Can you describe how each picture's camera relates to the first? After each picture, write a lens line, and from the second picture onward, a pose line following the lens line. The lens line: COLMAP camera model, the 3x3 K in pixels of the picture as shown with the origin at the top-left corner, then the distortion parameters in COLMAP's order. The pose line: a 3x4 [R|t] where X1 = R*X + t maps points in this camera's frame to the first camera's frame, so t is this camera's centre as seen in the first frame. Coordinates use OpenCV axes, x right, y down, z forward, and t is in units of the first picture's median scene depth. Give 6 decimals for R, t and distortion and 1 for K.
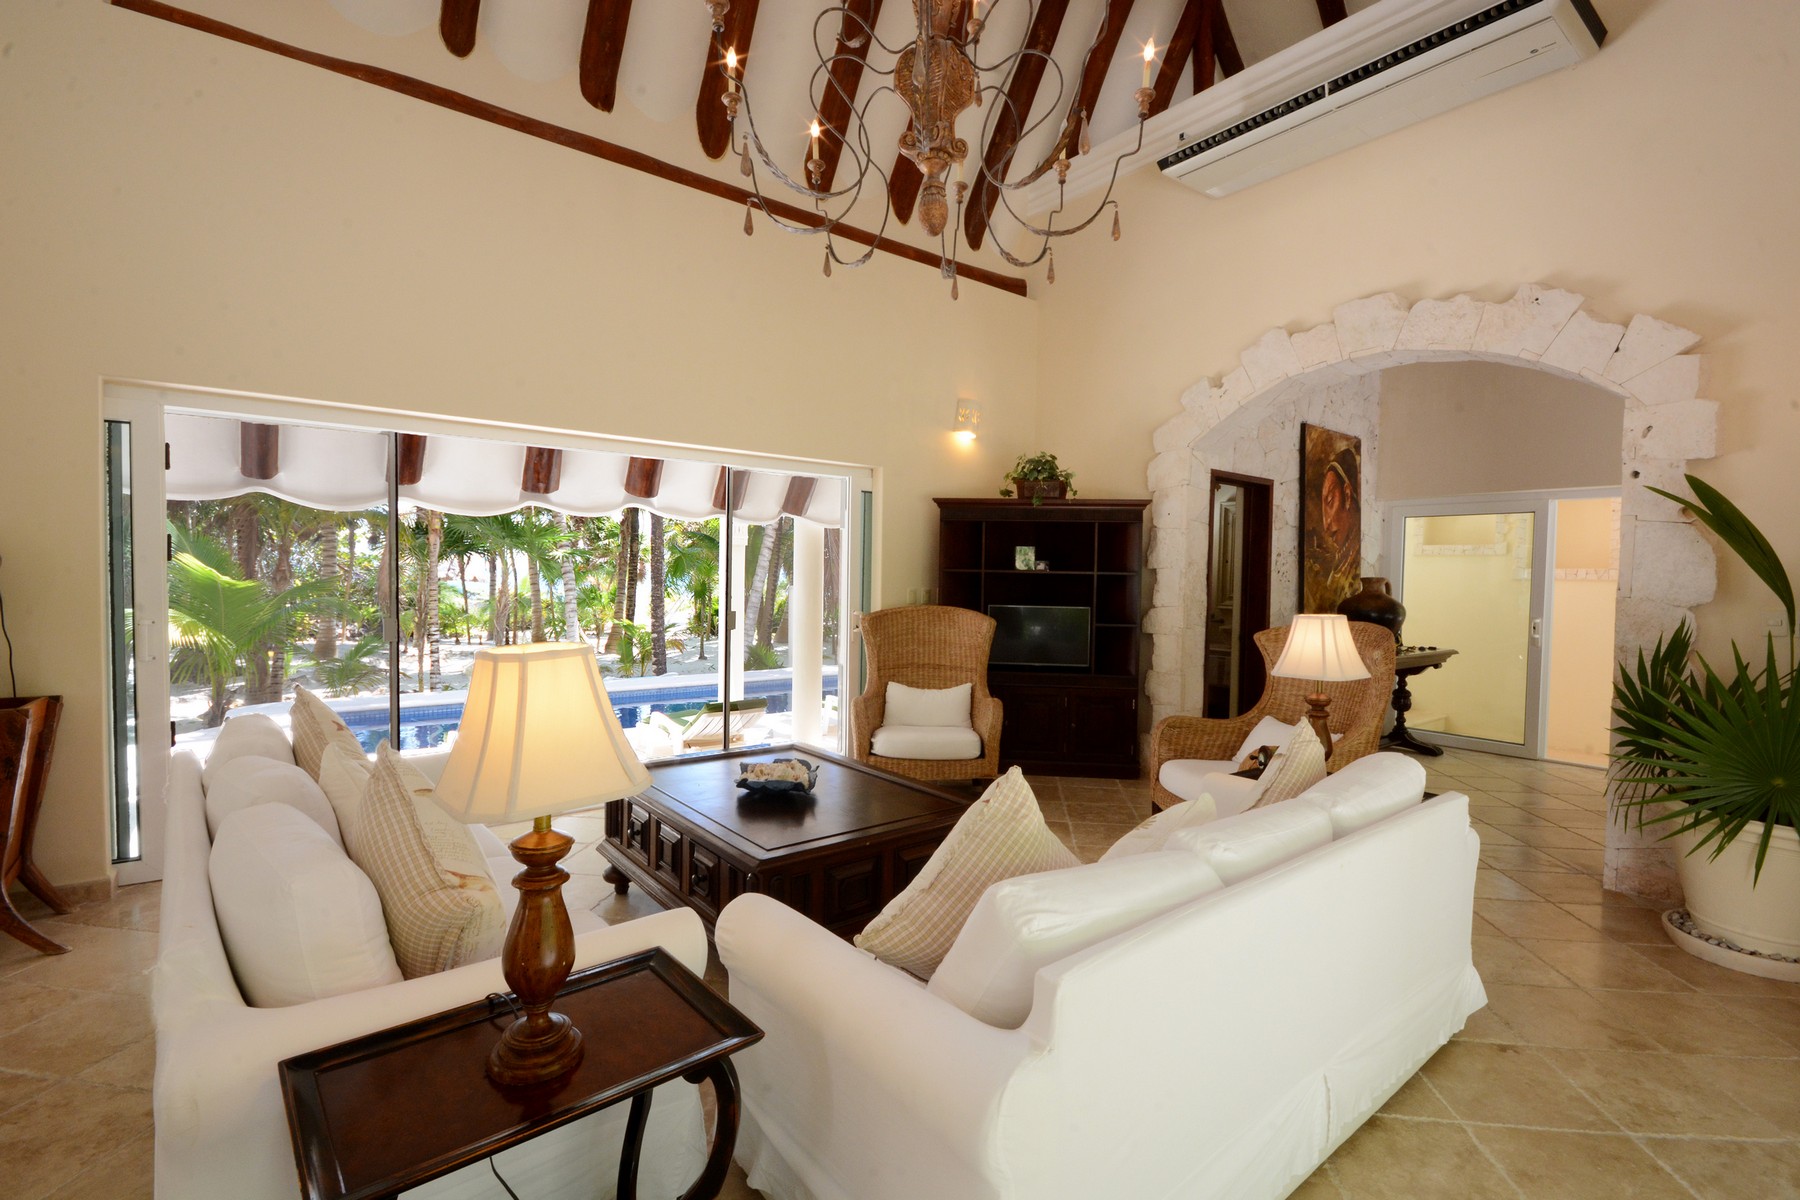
lens RADIAL K [[820.9, 0, 894.9], [0, 820.9, 603.2], [0, 0, 1]] dist [-0.001548, -0.005616]
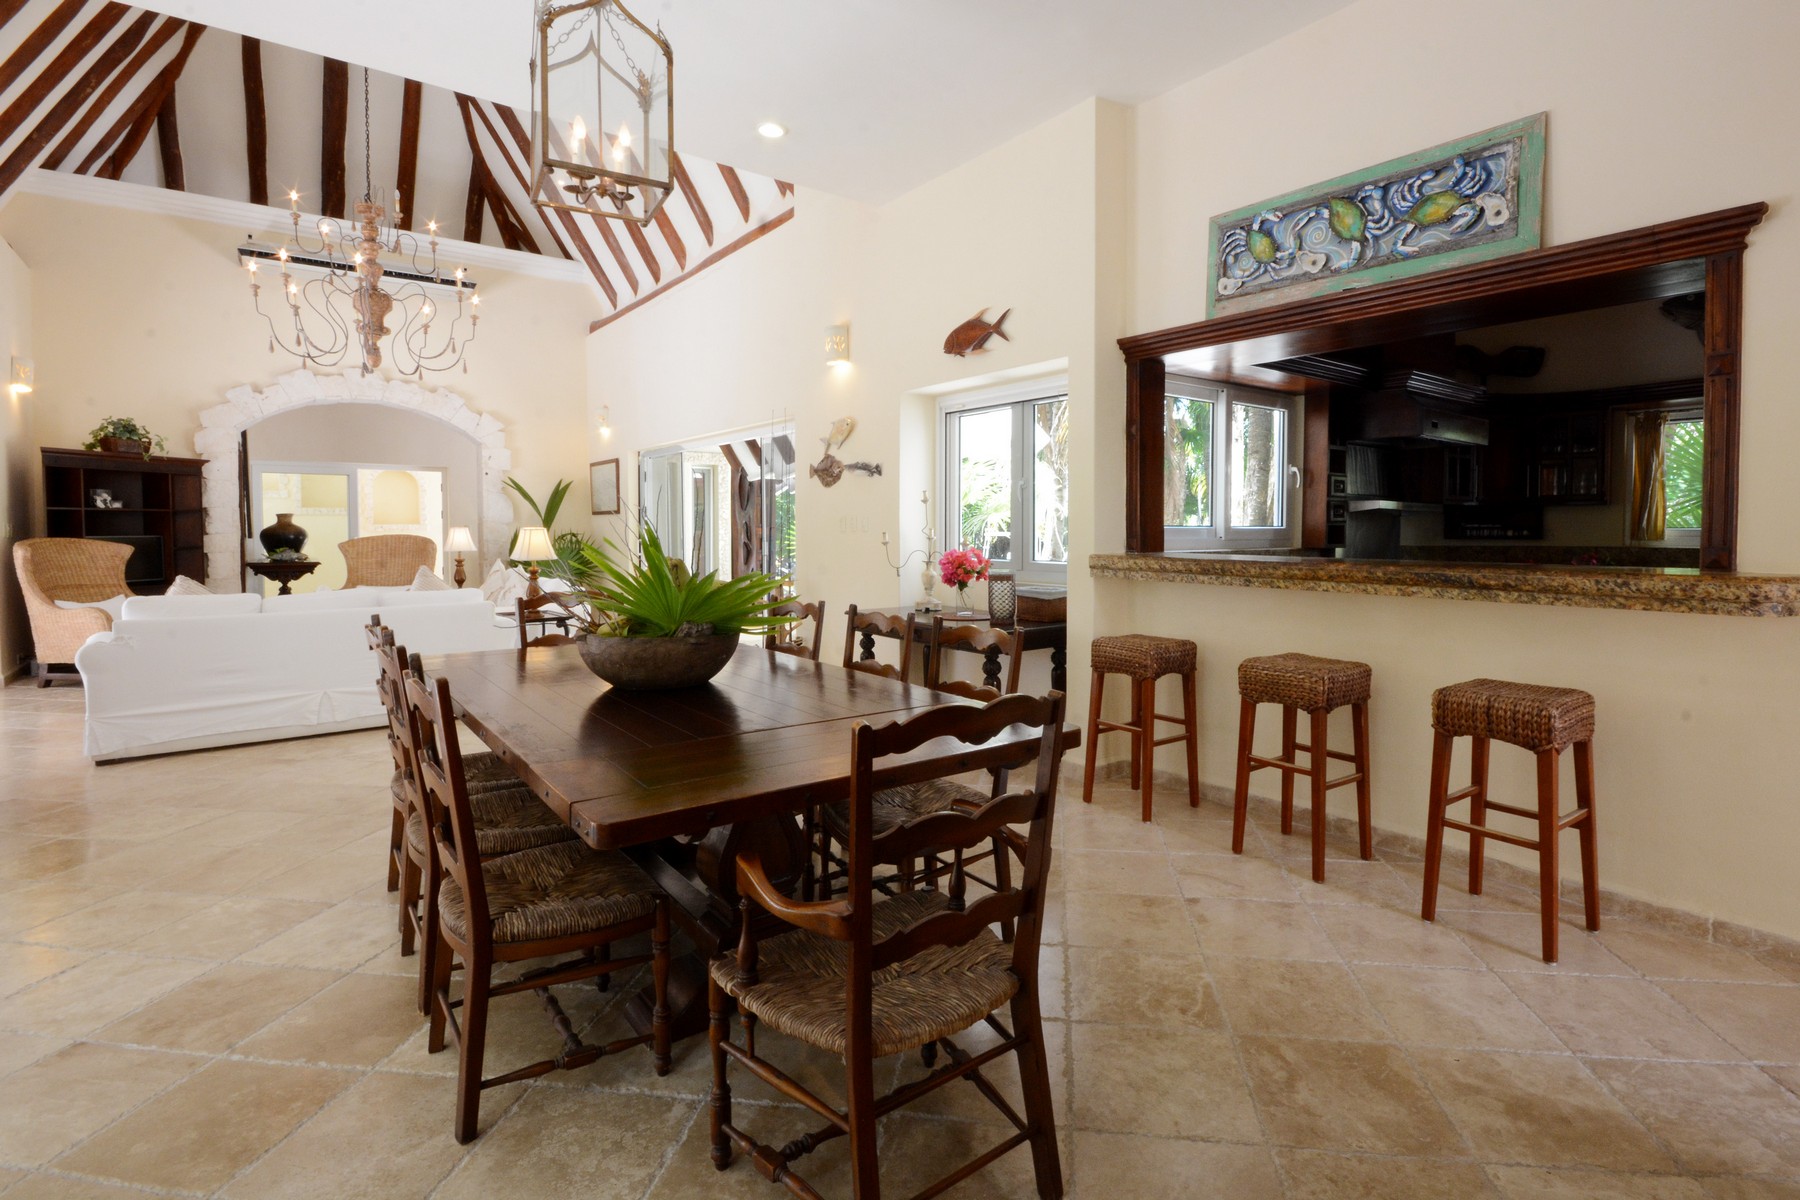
lens RADIAL K [[870.4, 0, 955.3], [0, 870.4, 551.6], [0, 0, 1]] dist [0.009103, -0.010636]
pose [[-0.021960, -0.047100, 0.998649, -1.223362], [0.028872, 0.998443, 0.047725, 0.000689], [-0.999342, 0.029881, -0.020566, -0.274647]]
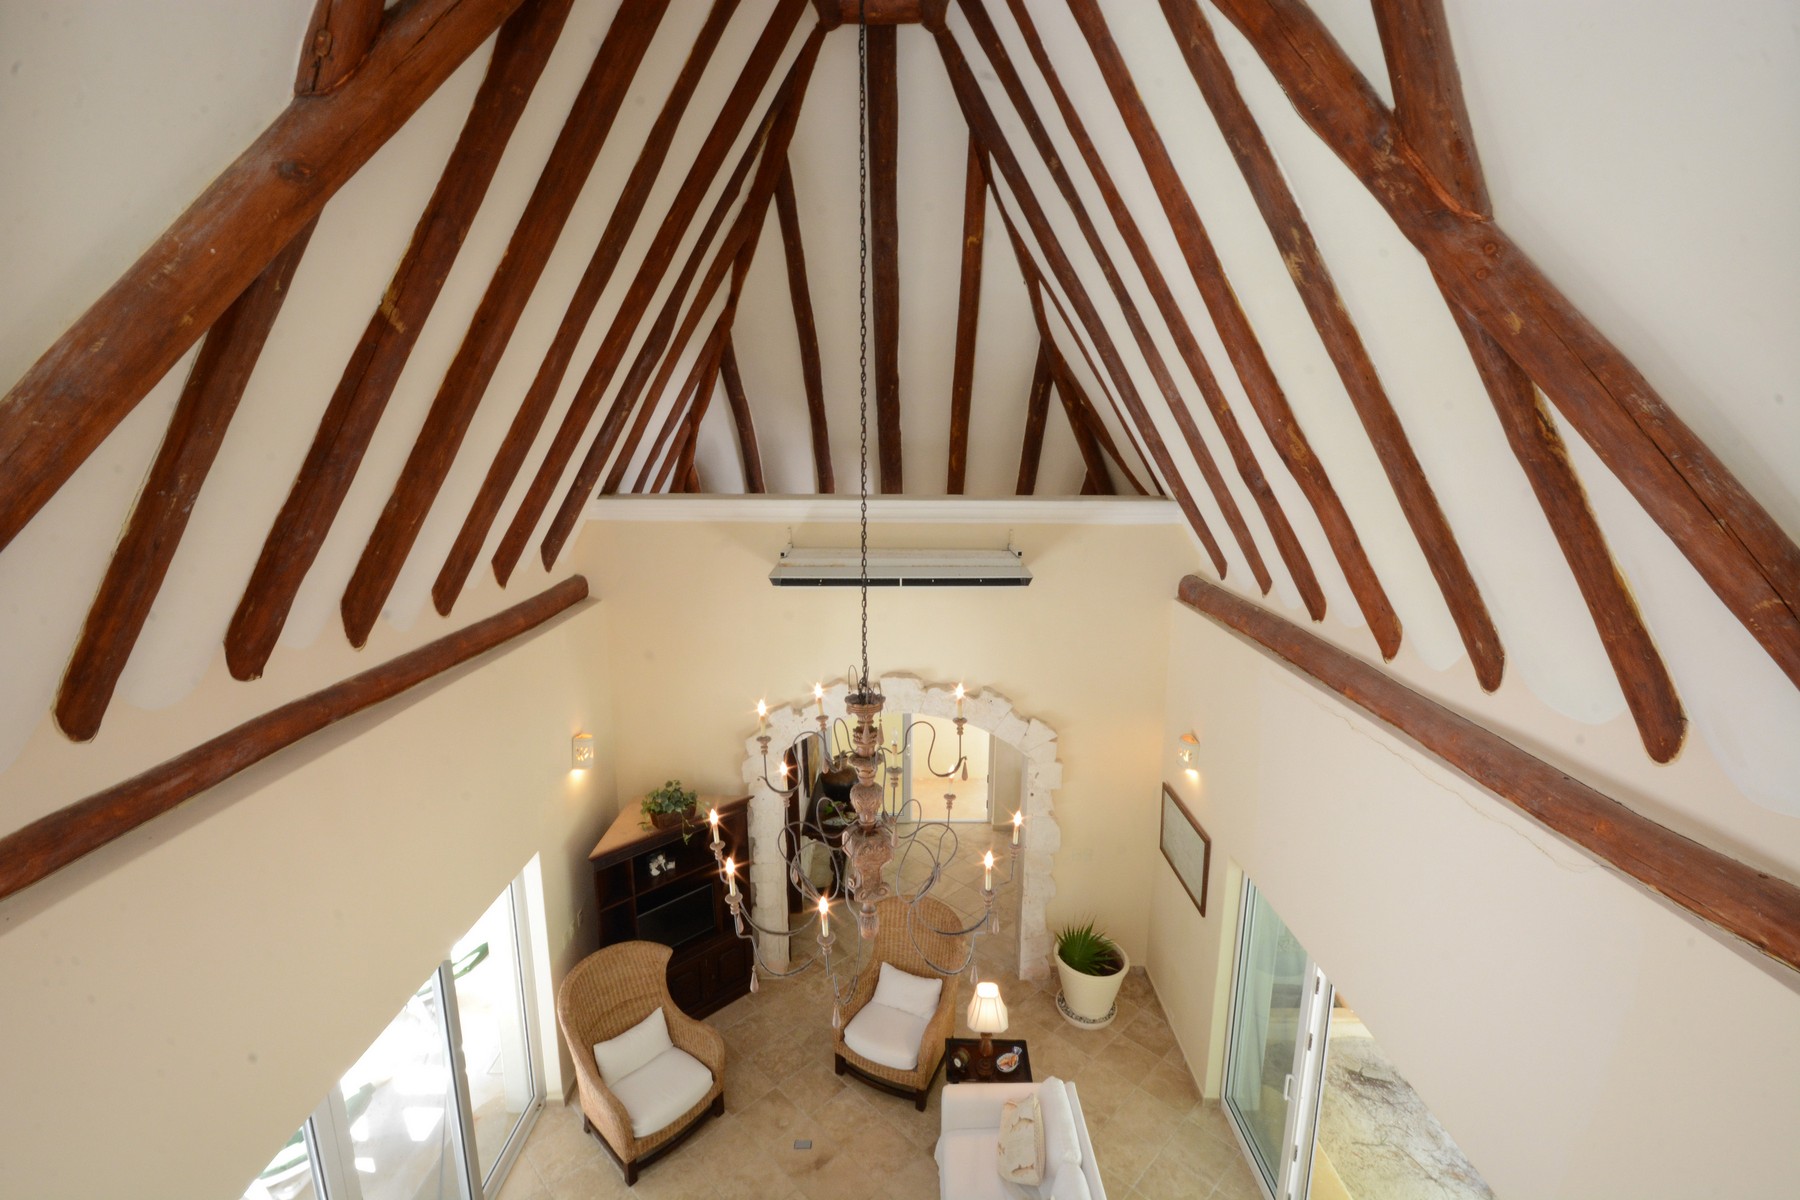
lens RADIAL K [[795.0, 0, 909.4], [0, 795.0, 600.6], [0, 0, 1]] dist [-0.000016, -0.002901]
pose [[0.597929, -0.182651, 0.780461, -0.448344], [0.026298, 0.977637, 0.208648, -0.659657], [-0.801118, -0.104233, 0.589360, 0.091283]]
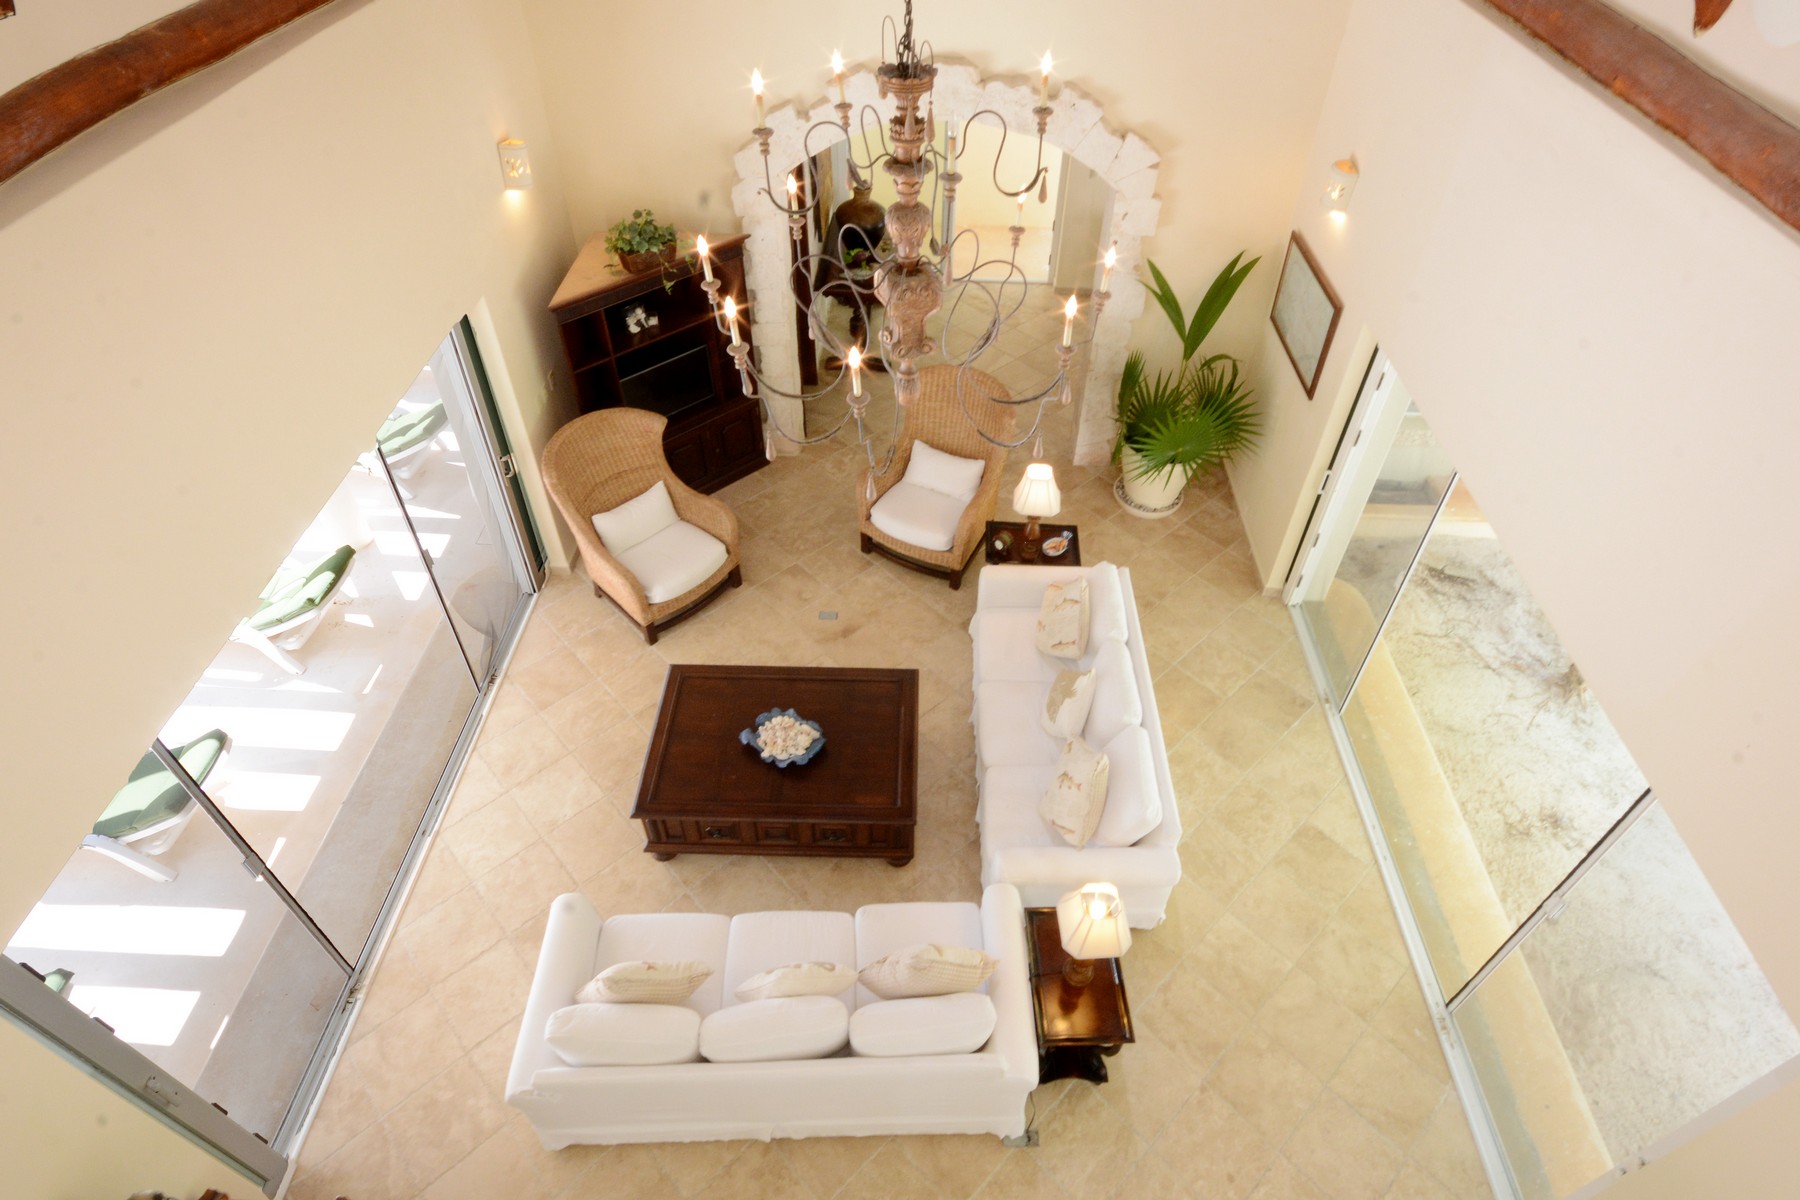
lens RADIAL K [[988.8, 0, 916.4], [0, 988.8, 572.5], [0, 0, 1]] dist [0.006949, -0.000461]
pose [[0.625149, -0.545222, 0.558500, -0.434593], [0.015644, 0.724171, 0.689443, -0.627891], [-0.780349, -0.422267, 0.461244, 0.116939]]
